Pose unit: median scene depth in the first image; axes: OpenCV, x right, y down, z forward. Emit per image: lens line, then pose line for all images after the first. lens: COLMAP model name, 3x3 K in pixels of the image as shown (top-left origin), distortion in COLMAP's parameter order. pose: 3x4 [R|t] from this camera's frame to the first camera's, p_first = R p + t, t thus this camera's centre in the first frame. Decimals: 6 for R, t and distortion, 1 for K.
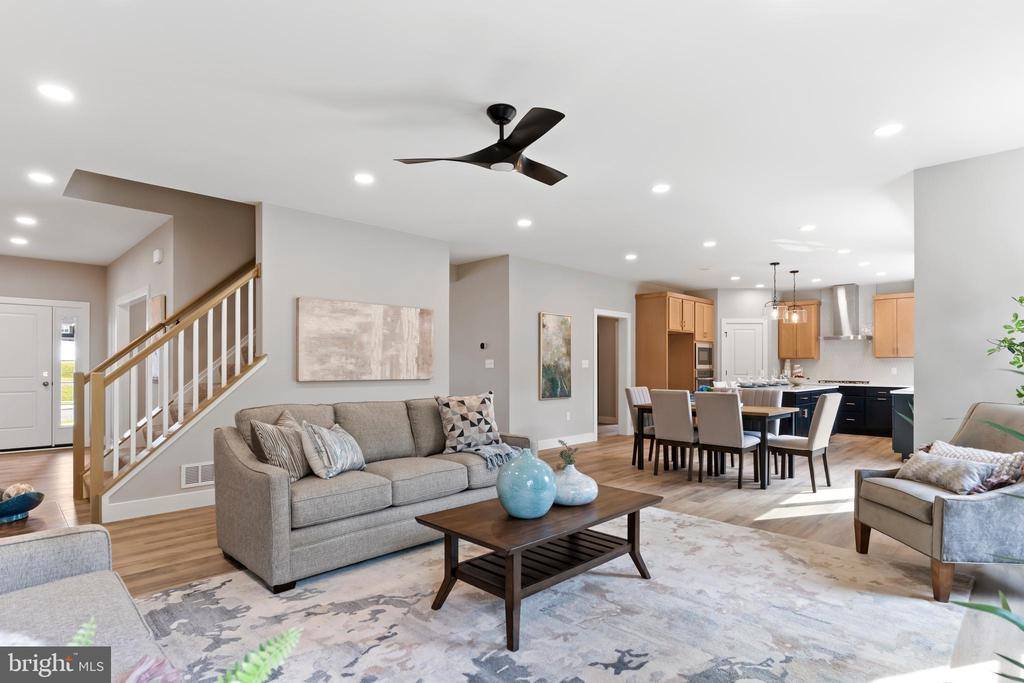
lens RADIAL K [[525.1, 0, 505.3], [0, 525.1, 348.4], [0, 0, 1]] dist [-0.000369, 0.000345]
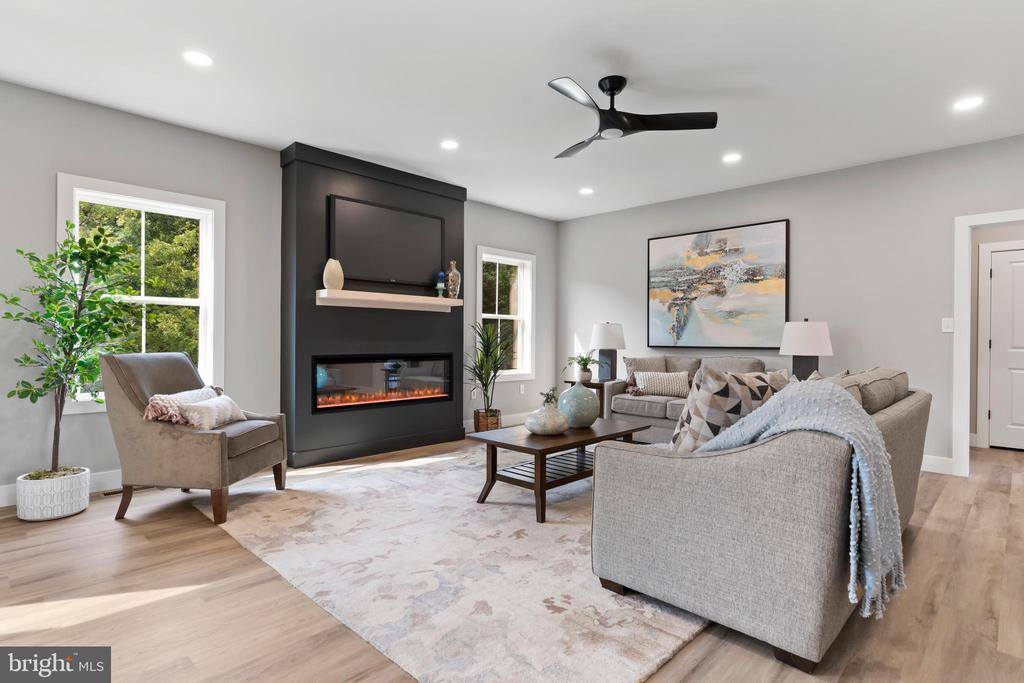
lens RADIAL K [[525.1, 0, 505.3], [0, 525.1, 348.4], [0, 0, 1]] dist [-0.000369, 0.000345]
pose [[-0.999945, -0.010365, -0.001772, 0.203344], [-0.010346, 0.999892, -0.010404, 0.097603], [0.001879, -0.010385, -0.999944, 2.025523]]
